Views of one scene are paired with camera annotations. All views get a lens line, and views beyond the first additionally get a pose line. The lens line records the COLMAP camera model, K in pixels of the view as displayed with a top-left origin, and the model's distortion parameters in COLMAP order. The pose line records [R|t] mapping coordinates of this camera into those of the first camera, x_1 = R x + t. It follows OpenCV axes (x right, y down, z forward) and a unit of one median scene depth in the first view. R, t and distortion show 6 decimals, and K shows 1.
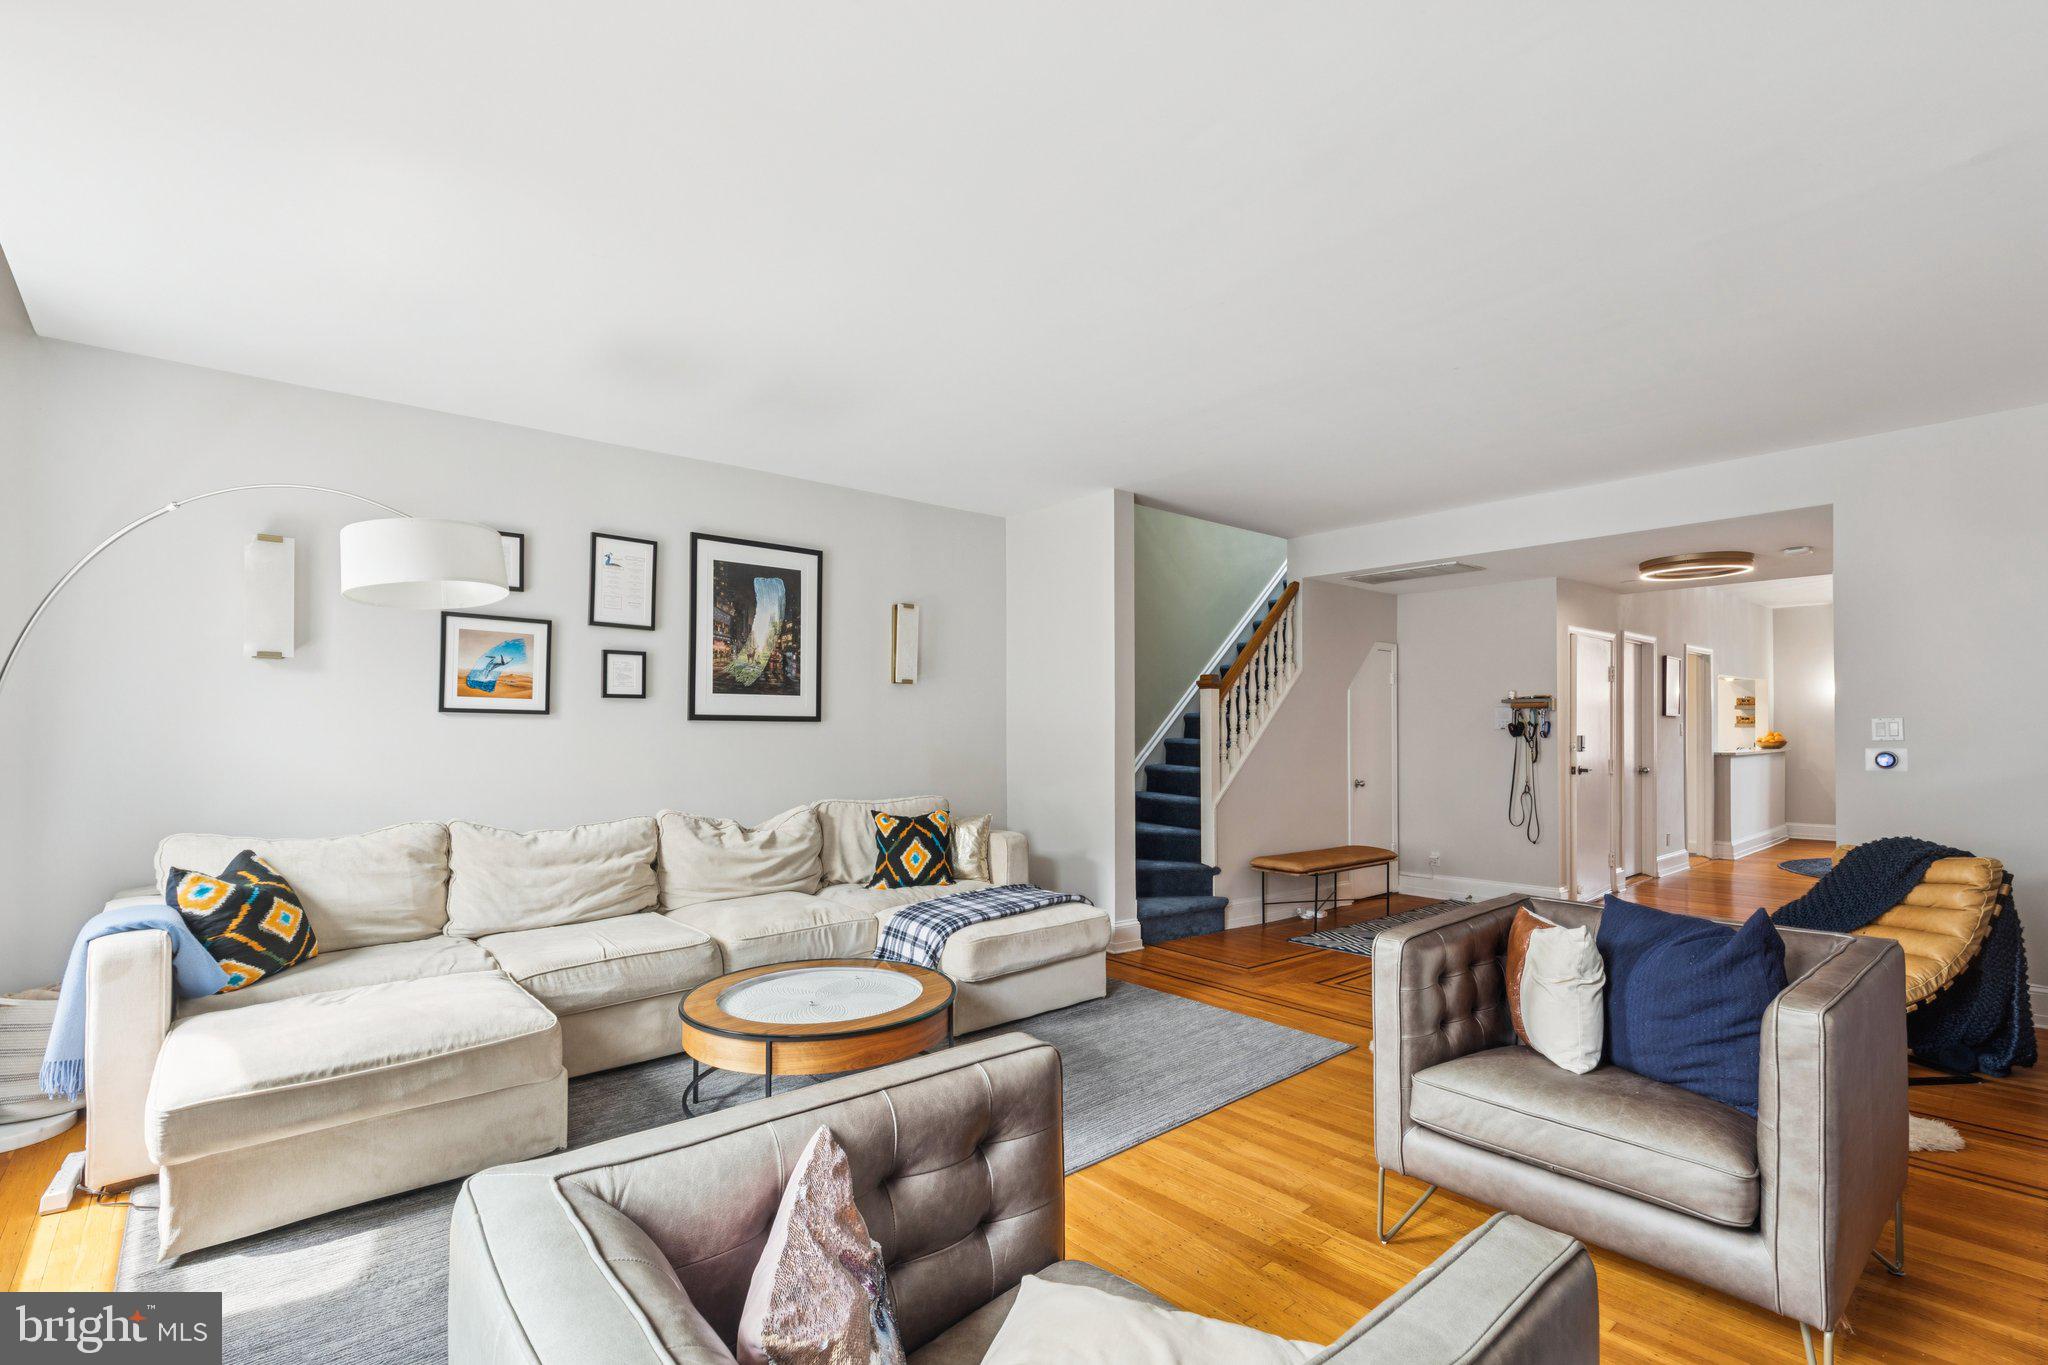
lens RADIAL K [[938.2, 0, 1044.6], [0, 938.2, 722.1], [0, 0, 1]] dist [0.002654, -0.000019]
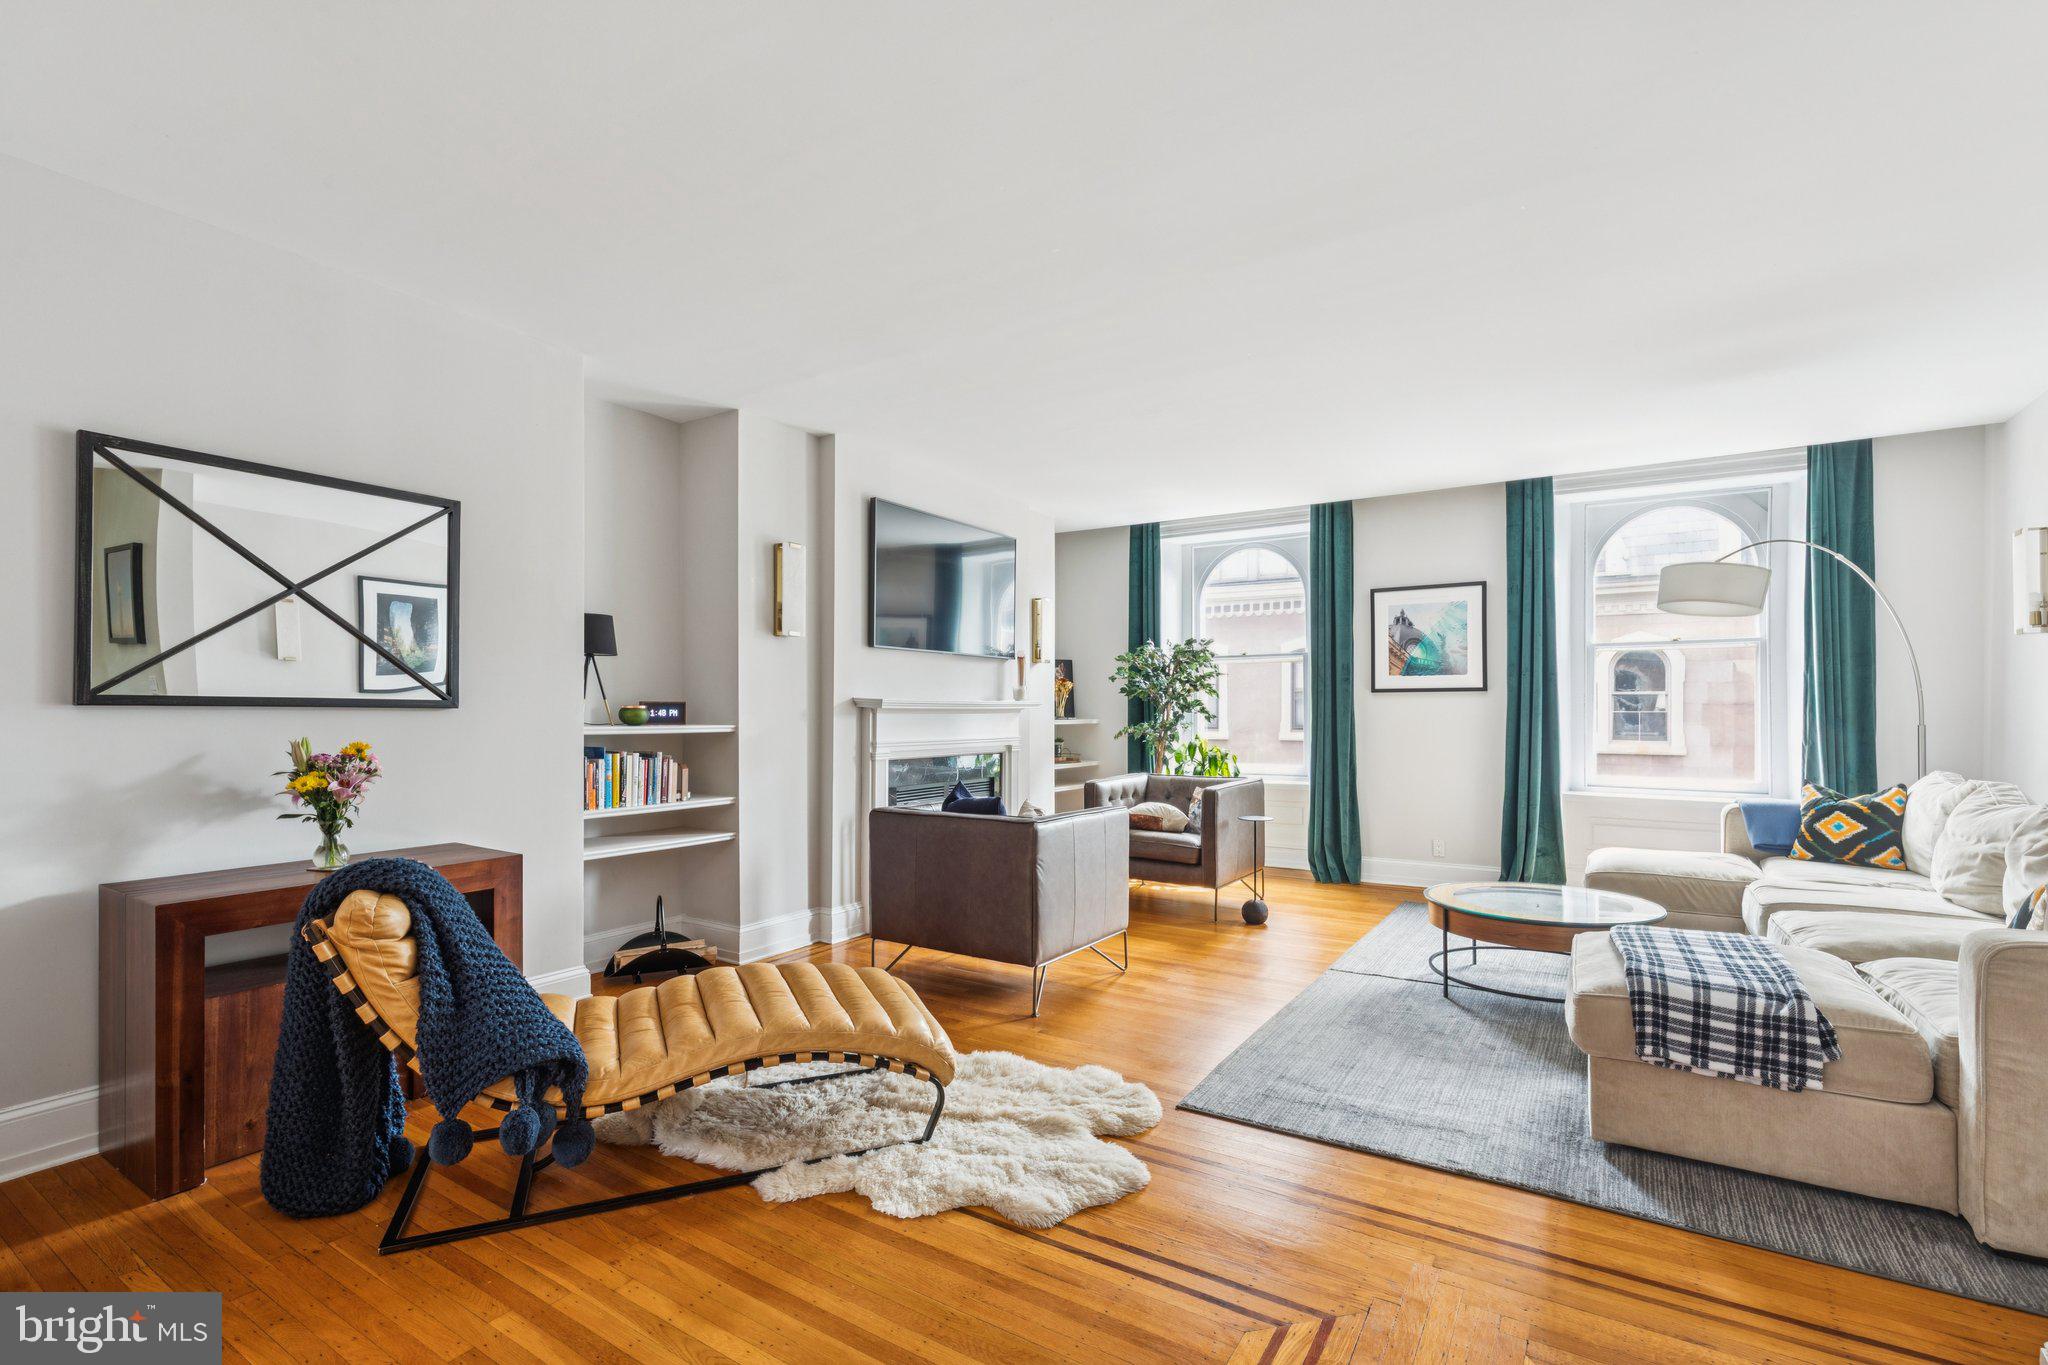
lens RADIAL K [[940.5, 0, 1011.3], [0, 940.5, 709.8], [0, 0, 1]] dist [0.009121, 0.000270]
pose [[-0.965123, 0.002927, -0.261781, 0.524523], [0.005198, 0.999955, -0.007983, 0.021586], [0.261746, -0.009065, -0.965094, 1.352864]]
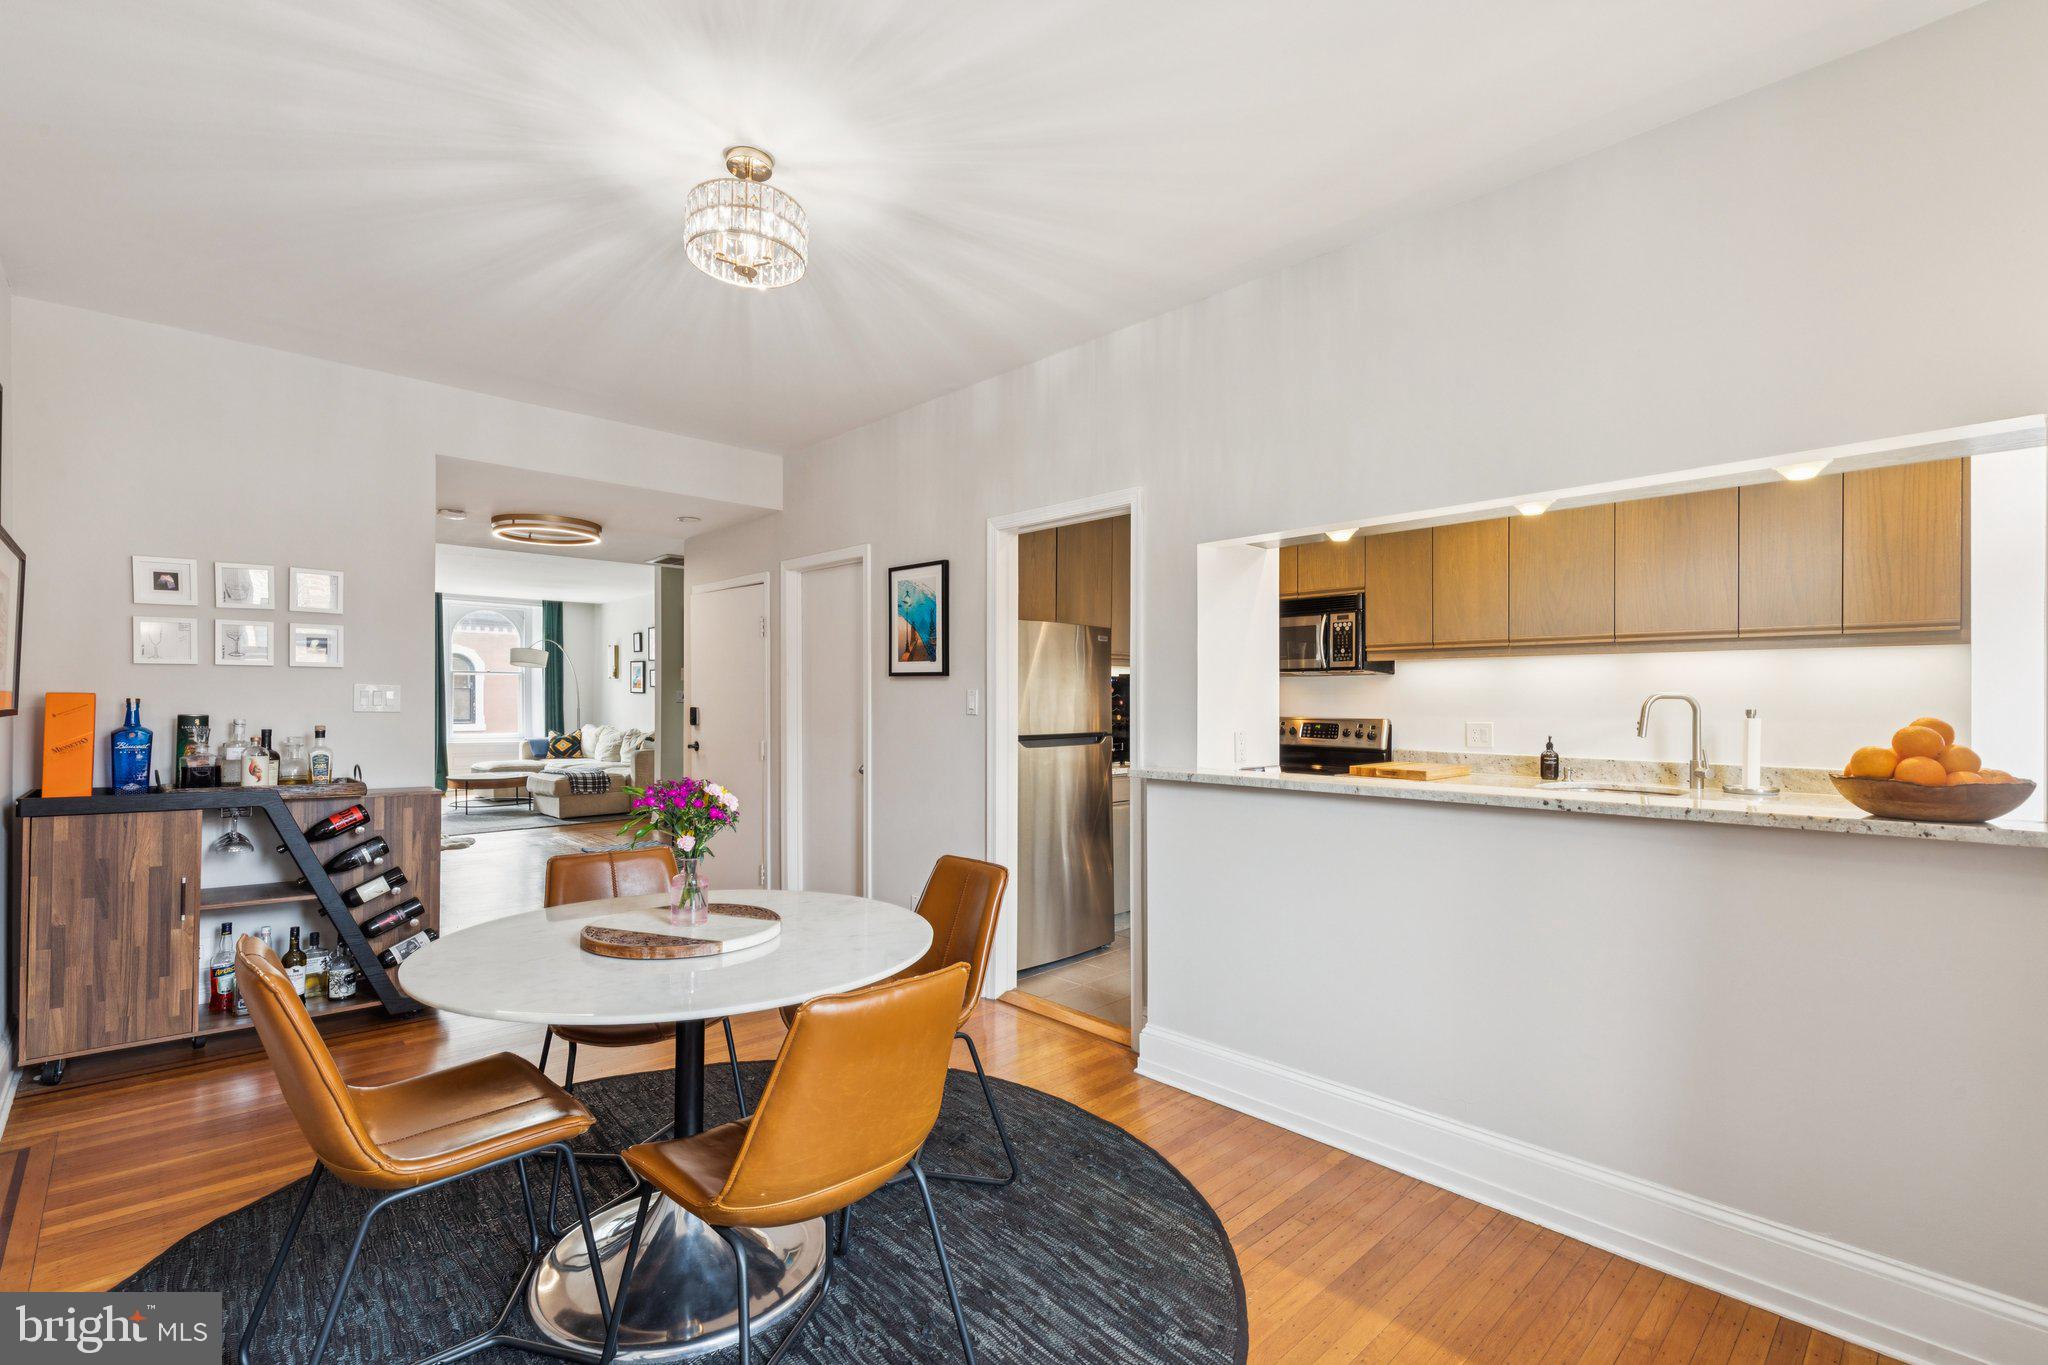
lens RADIAL K [[930.0, 0, 1024.0], [0, 930.0, 682.5], [0, 0, 1]] dist [0.033072, -0.000125]
pose [[0.025946, -0.011226, -0.999600, 2.151131], [0.008720, 0.999901, -0.011003, -0.000171], [0.999625, -0.008432, 0.026041, 1.882307]]
